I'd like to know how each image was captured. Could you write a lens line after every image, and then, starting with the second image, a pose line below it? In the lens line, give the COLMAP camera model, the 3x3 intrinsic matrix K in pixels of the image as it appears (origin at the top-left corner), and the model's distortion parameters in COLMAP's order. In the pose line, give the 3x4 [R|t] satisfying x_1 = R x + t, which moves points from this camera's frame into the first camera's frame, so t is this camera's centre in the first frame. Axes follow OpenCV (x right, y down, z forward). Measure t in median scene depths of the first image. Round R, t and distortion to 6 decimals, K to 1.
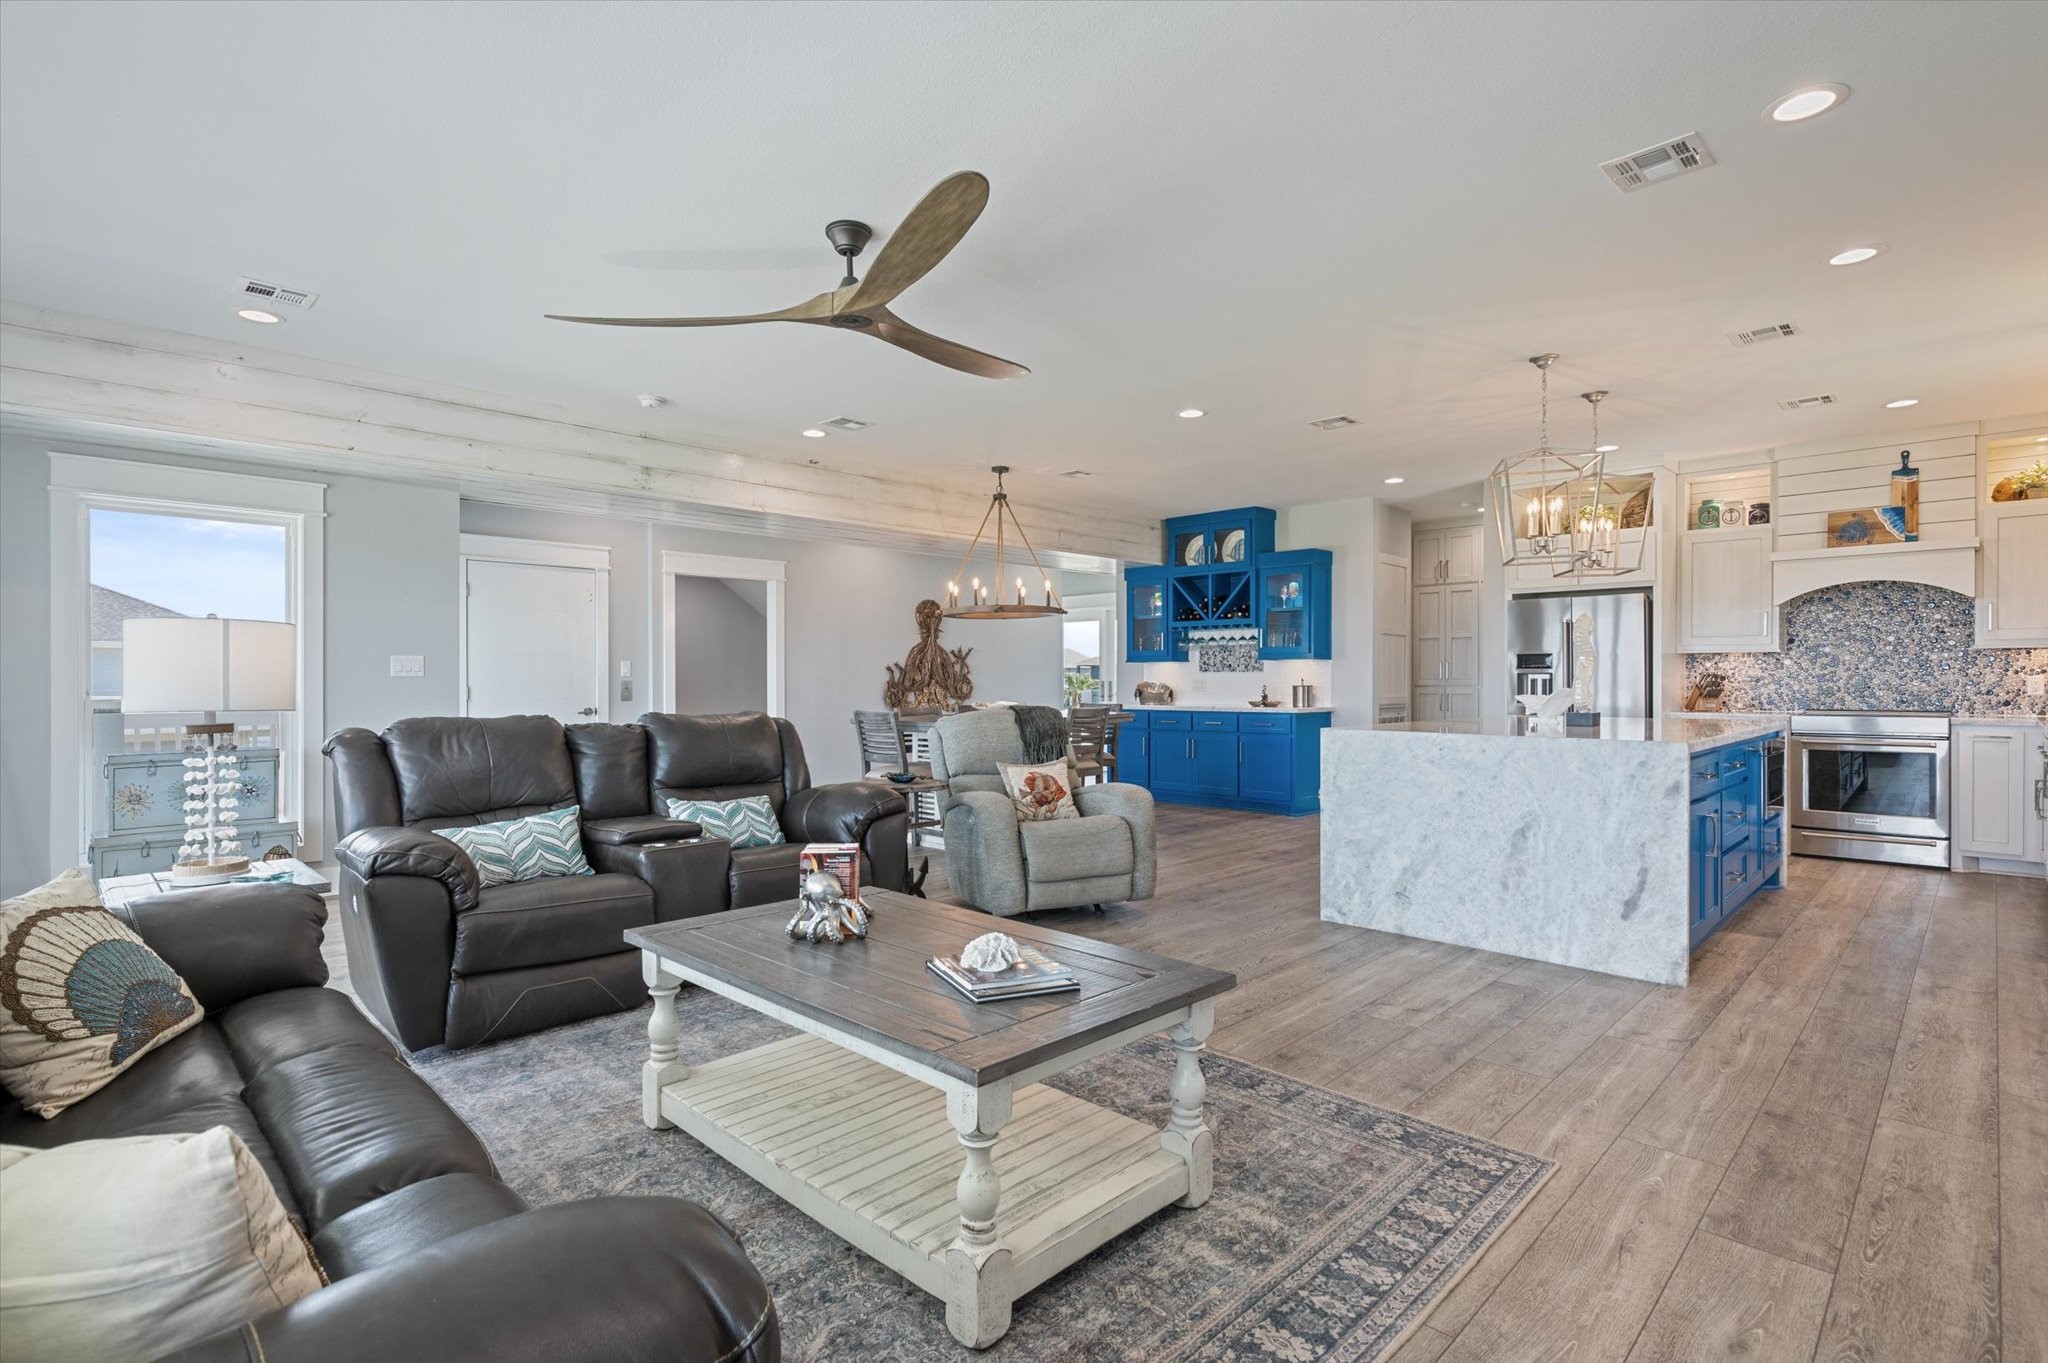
lens RADIAL K [[975.9, 0, 1025.2], [0, 975.9, 685.1], [0, 0, 1]] dist [0.000025, 0.002635]
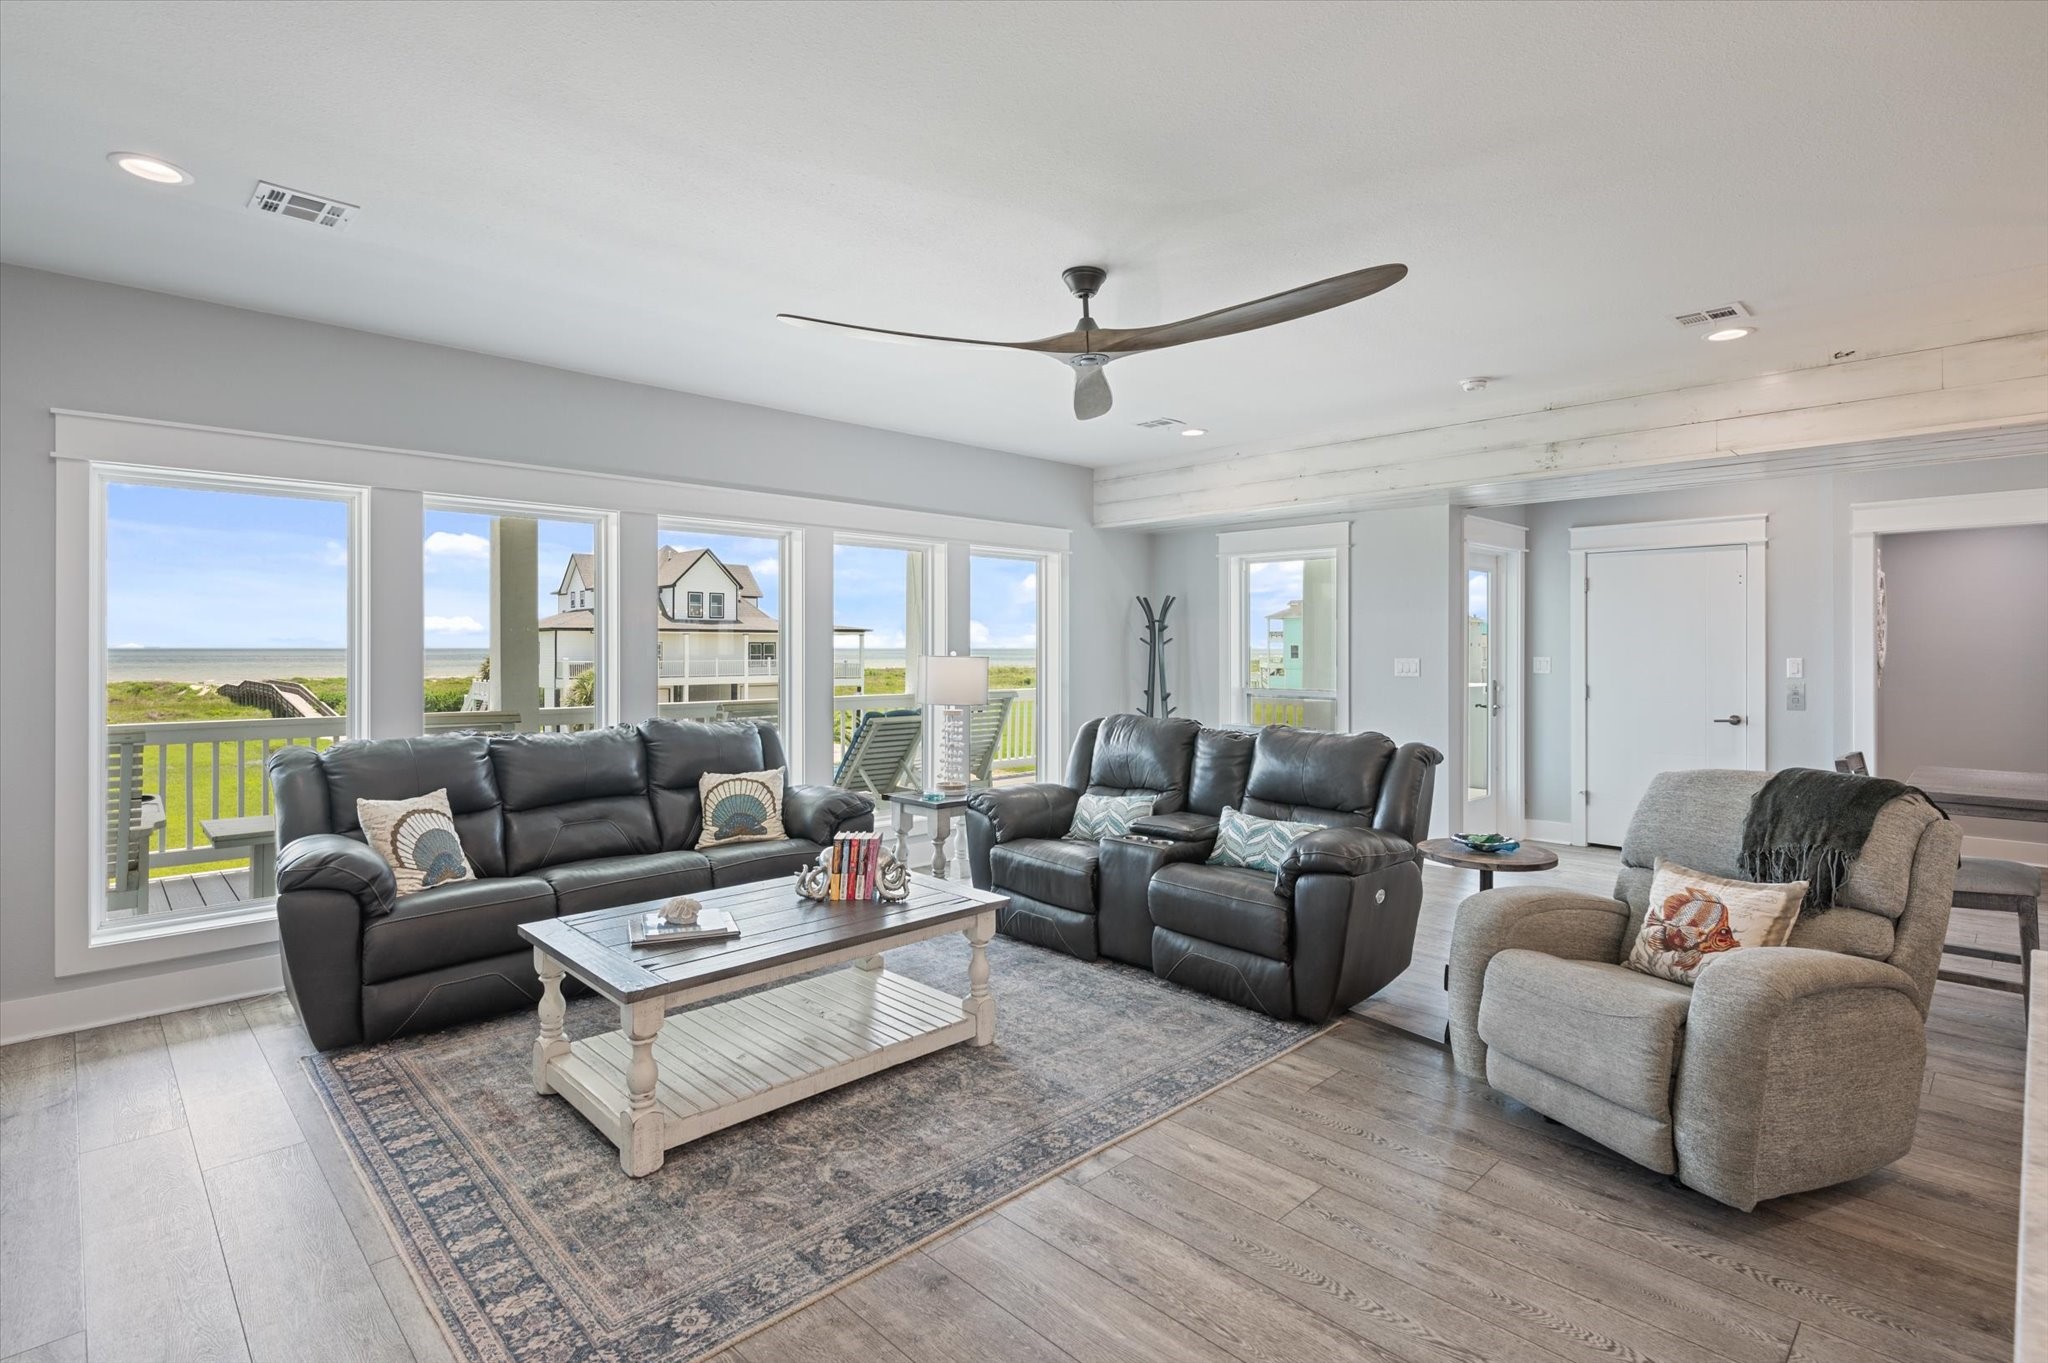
lens RADIAL K [[991.4, 0, 1026.3], [0, 991.4, 645.3], [0, 0, 1]] dist [-0.001257, 0.000890]
pose [[-0.017296, 0.000683, -0.999850, 0.475900], [-0.007223, 0.999974, 0.000808, -0.038719], [0.999824, 0.007236, -0.017291, 0.520749]]
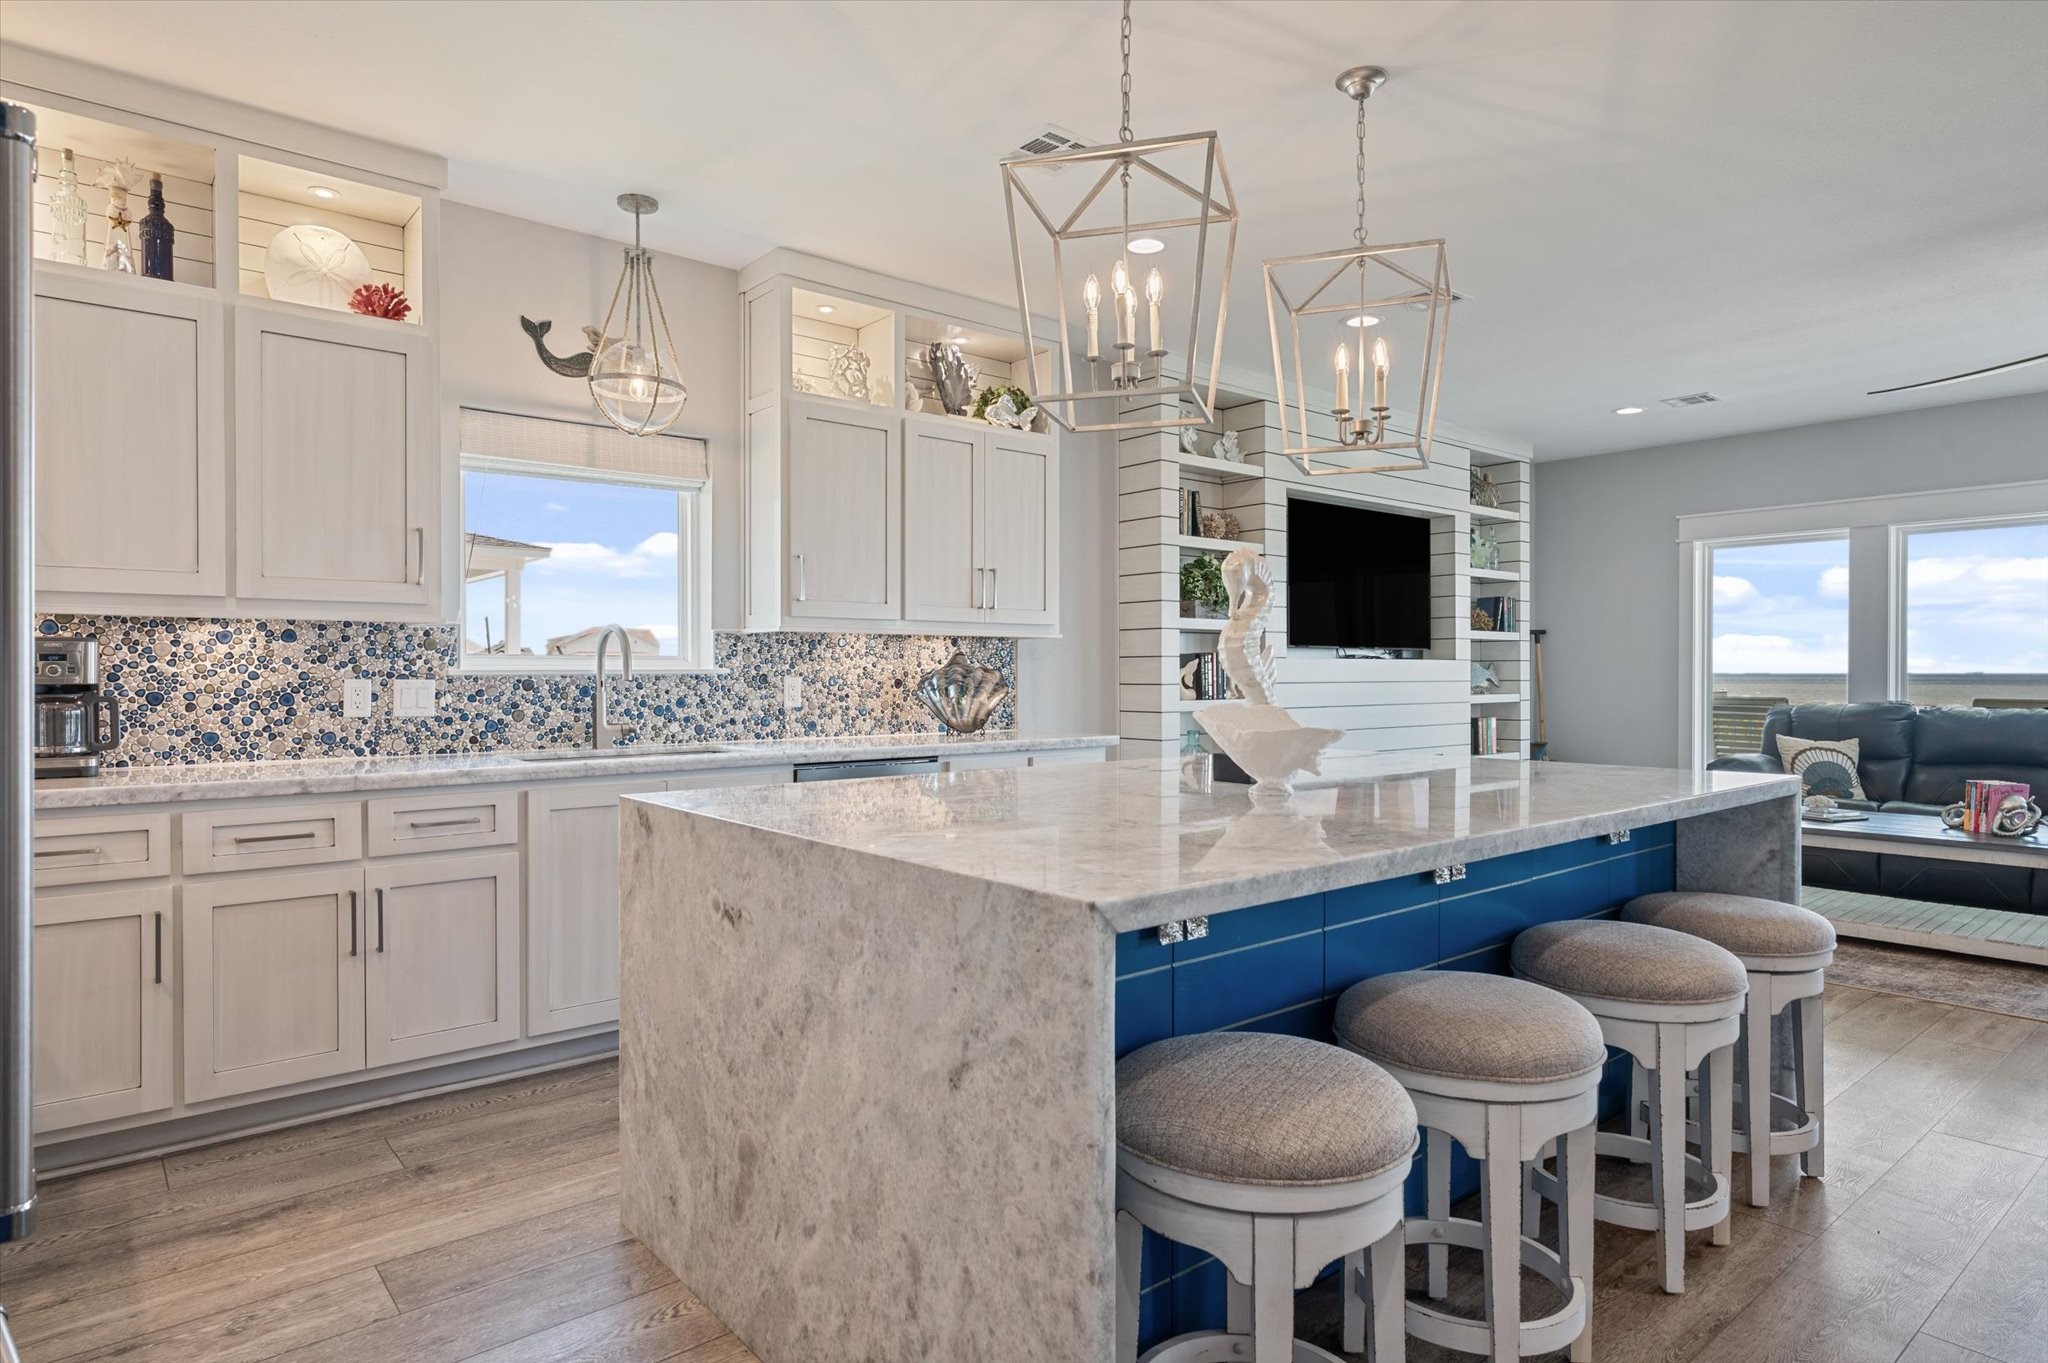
lens RADIAL K [[1158.1, 0, 1024.0], [0, 1158.1, 681.5], [0, 0, 1]] dist [-0.001349, 0.001241]
pose [[-0.995735, 0.001399, 0.092251, 0.503036], [0.002774, 0.999887, 0.014776, -0.013357], [-0.092220, 0.014969, -0.995626, 1.261752]]
